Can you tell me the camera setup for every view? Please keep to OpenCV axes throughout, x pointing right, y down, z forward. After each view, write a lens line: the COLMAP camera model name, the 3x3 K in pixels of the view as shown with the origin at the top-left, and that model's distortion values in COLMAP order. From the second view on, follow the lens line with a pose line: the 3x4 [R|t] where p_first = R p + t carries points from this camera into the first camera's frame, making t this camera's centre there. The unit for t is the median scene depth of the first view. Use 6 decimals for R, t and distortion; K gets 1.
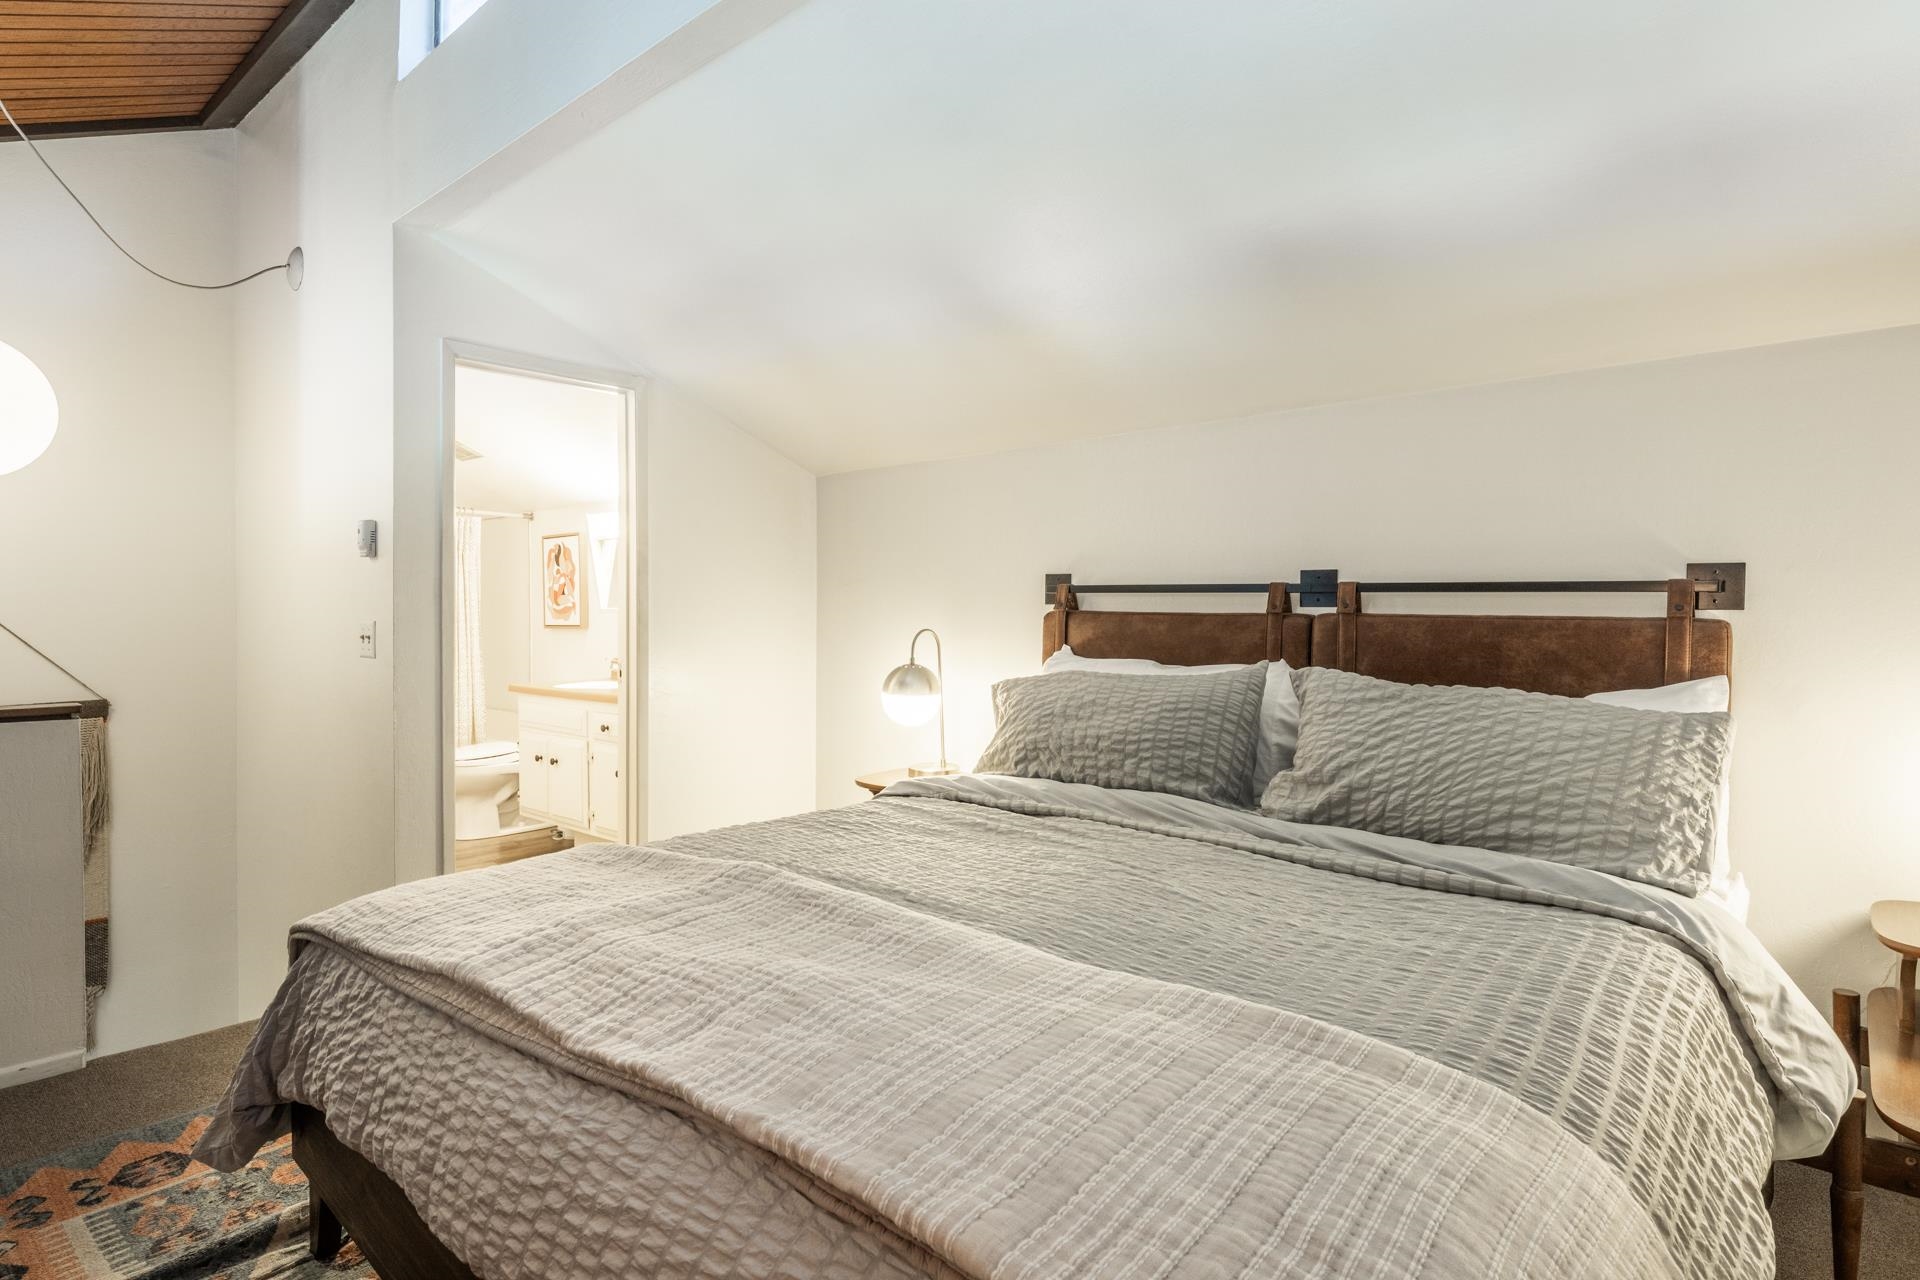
lens RADIAL K [[1011.7, 0, 957.4], [0, 1011.7, 635.1], [0, 0, 1]] dist [-0.004936, -0.002326]
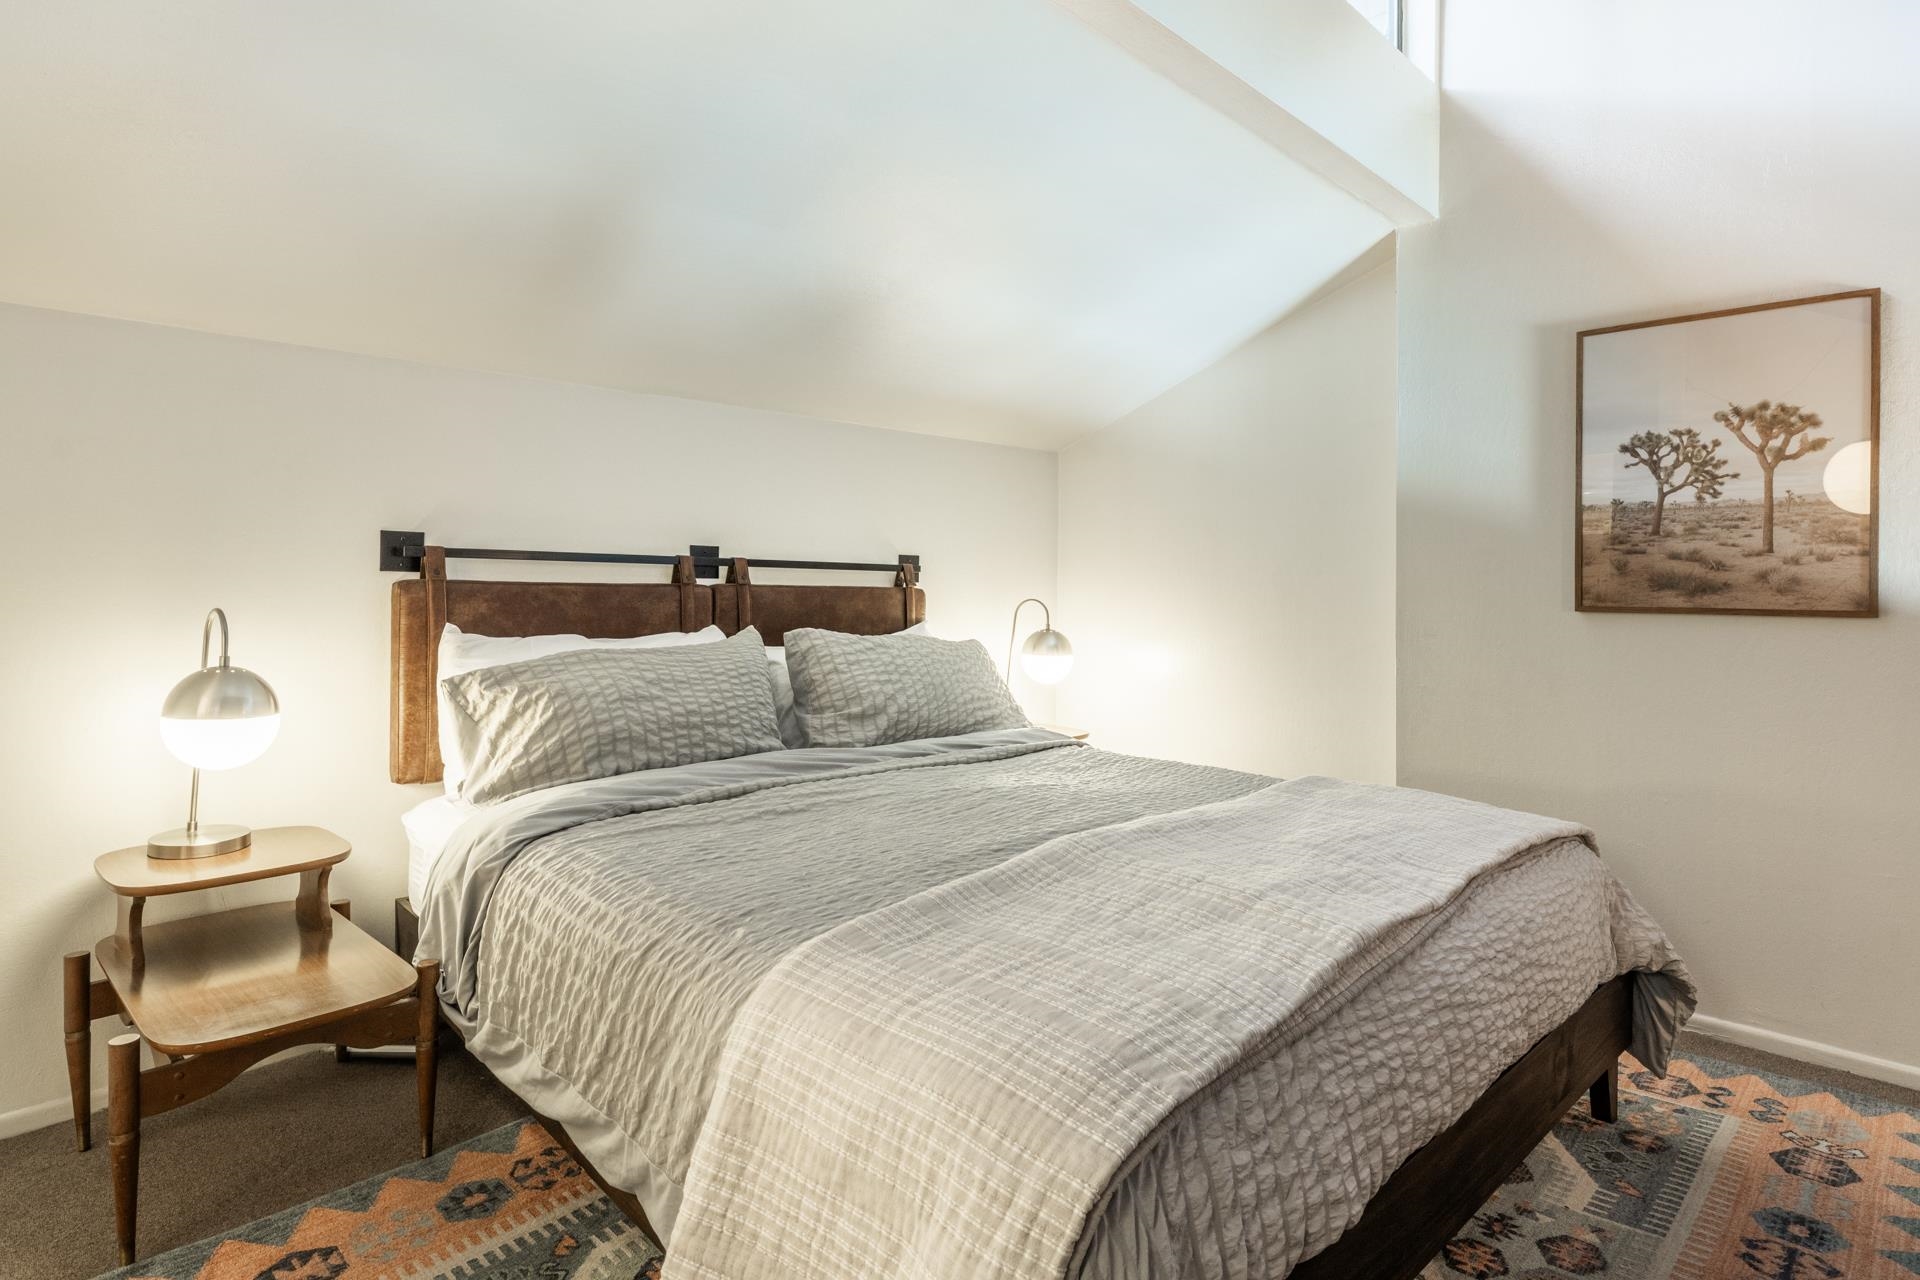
lens RADIAL K [[1011.7, 0, 925.2], [0, 1011.7, 571.4], [0, 0, 1]] dist [-0.004936, -0.002326]
pose [[0.083167, 0.012583, 0.996456, -0.767600], [0.017067, 0.999756, -0.014049, -0.015430], [-0.996389, 0.018175, 0.082932, 0.666890]]
